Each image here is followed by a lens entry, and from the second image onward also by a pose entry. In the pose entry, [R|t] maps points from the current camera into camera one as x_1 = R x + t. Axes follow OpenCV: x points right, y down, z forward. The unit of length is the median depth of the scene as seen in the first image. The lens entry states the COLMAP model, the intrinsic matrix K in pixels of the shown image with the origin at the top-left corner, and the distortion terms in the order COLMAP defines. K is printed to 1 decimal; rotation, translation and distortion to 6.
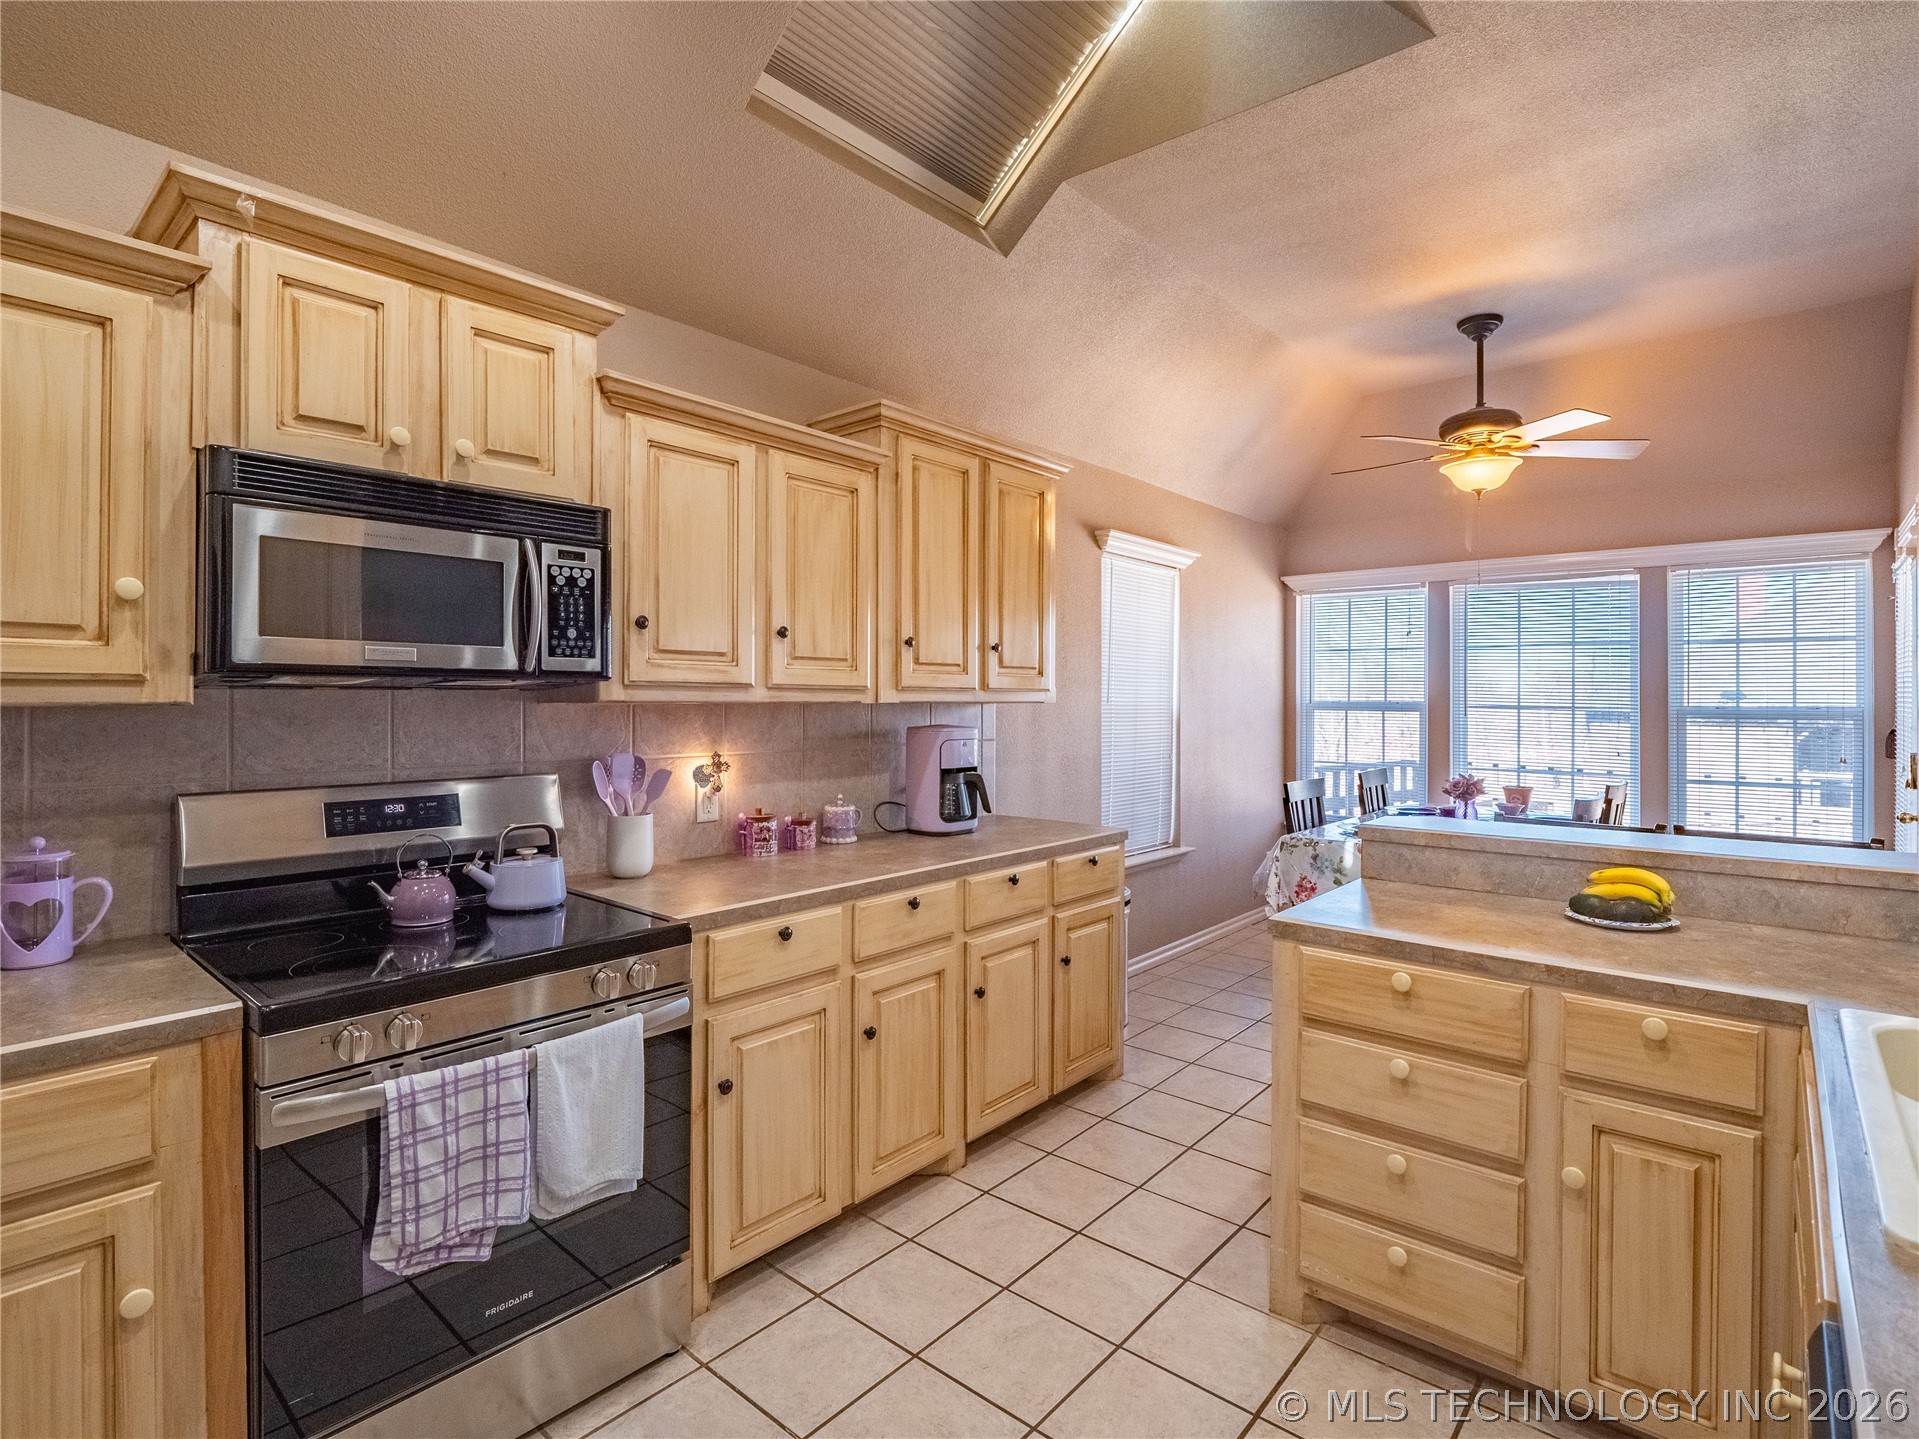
lens RADIAL K [[945.7, 0, 955.5], [0, 945.7, 696.9], [0, 0, 1]] dist [-0.014130, -0.000397]
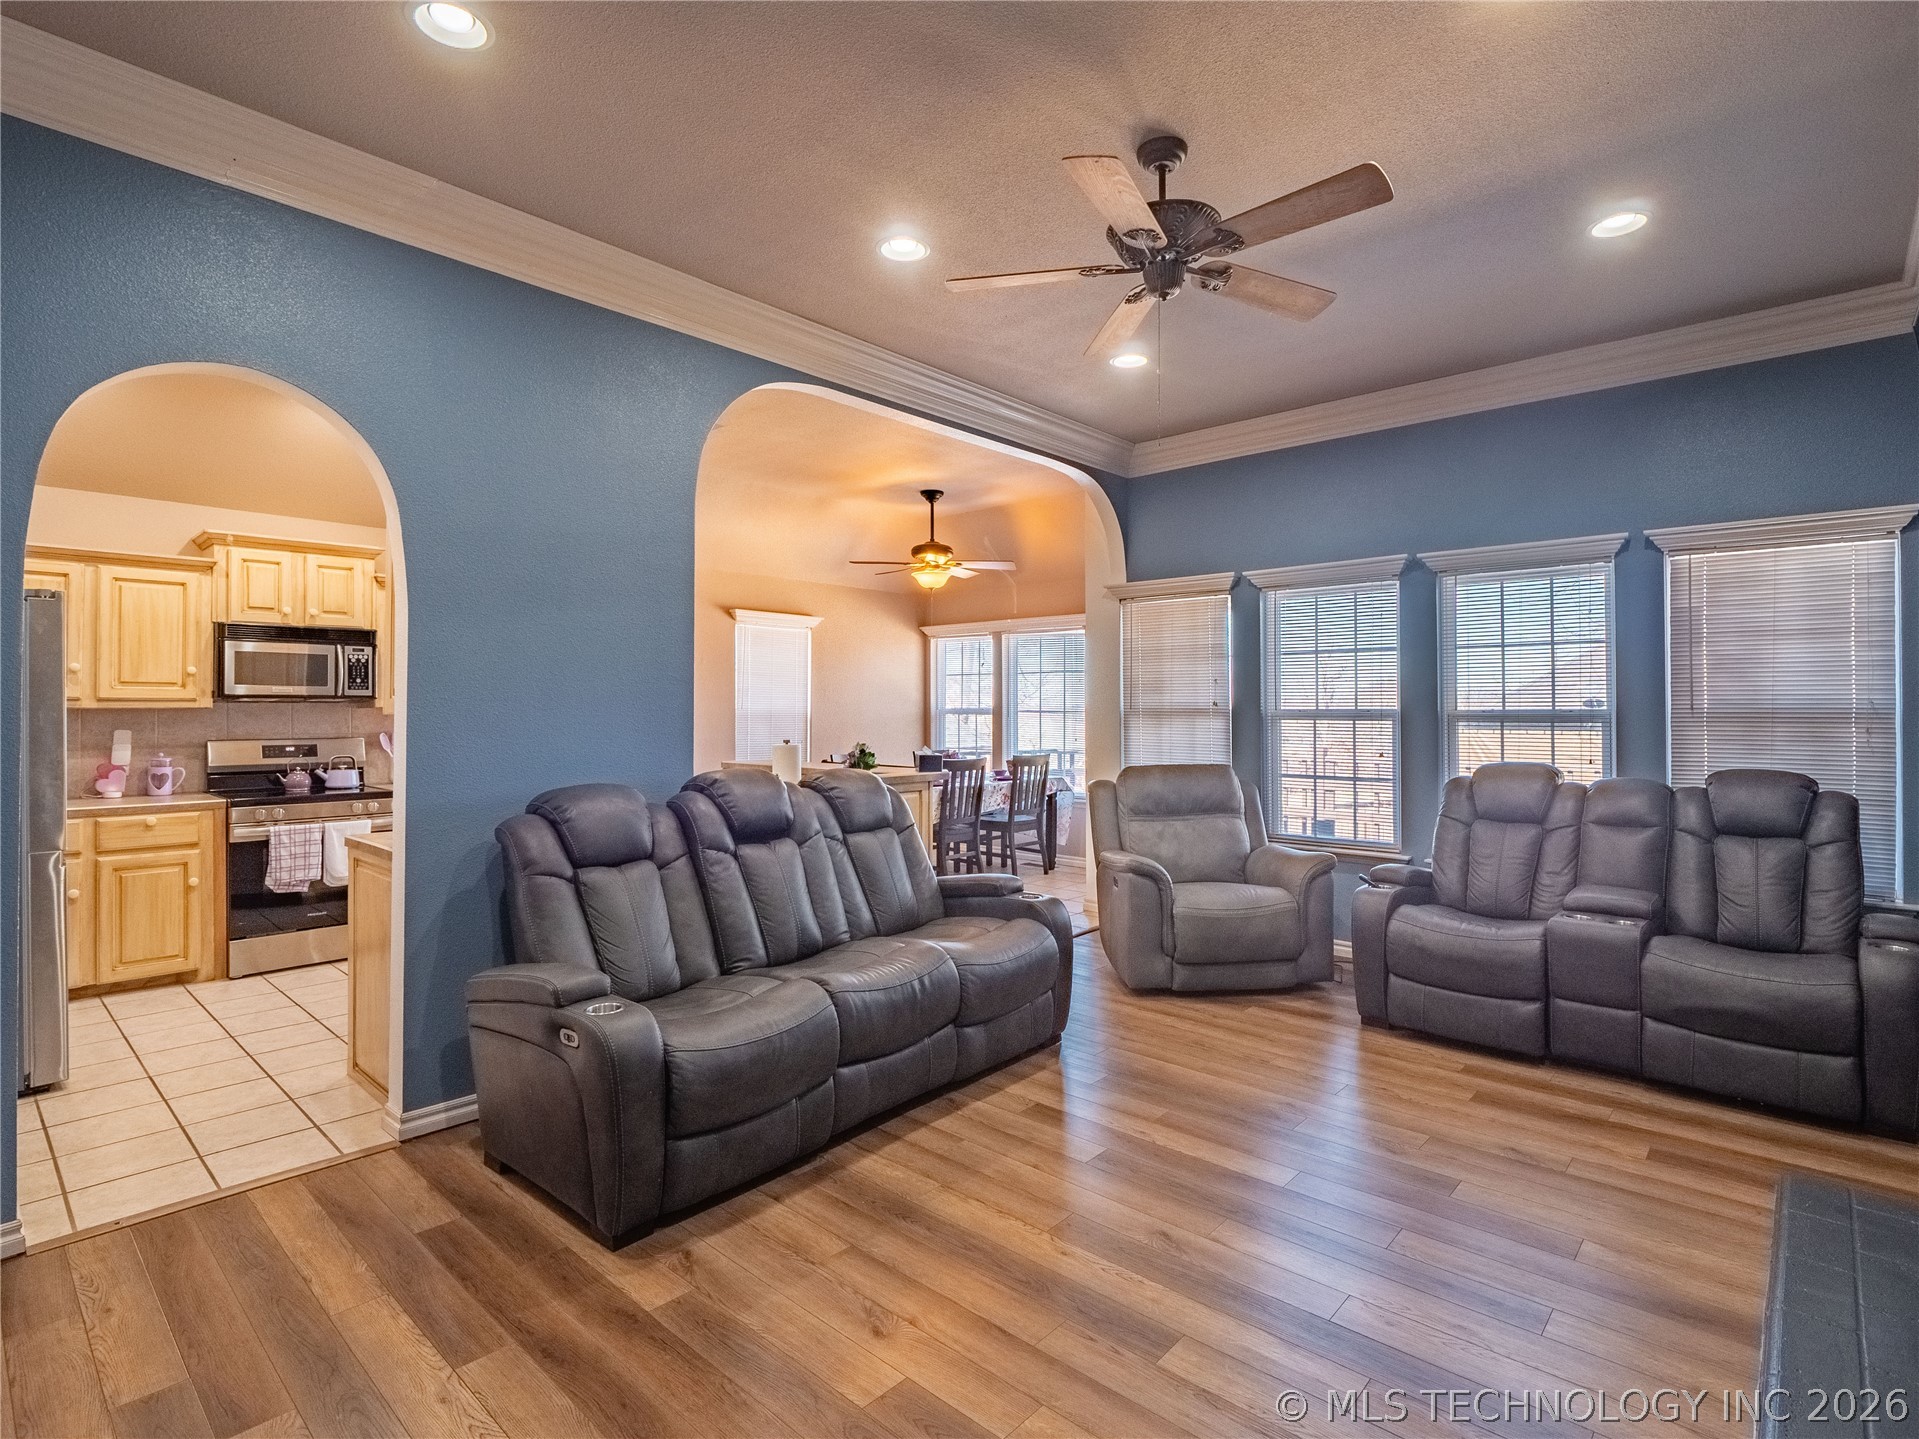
lens RADIAL K [[961.4, 0, 973.1], [0, 961.4, 703.3], [0, 0, 1]] dist [-0.016390, -0.000863]
pose [[0.999816, 0.000650, -0.019189, 1.485276], [-0.000700, 0.999996, -0.002598, -0.000754], [0.019187, 0.002611, 0.999813, -1.766111]]
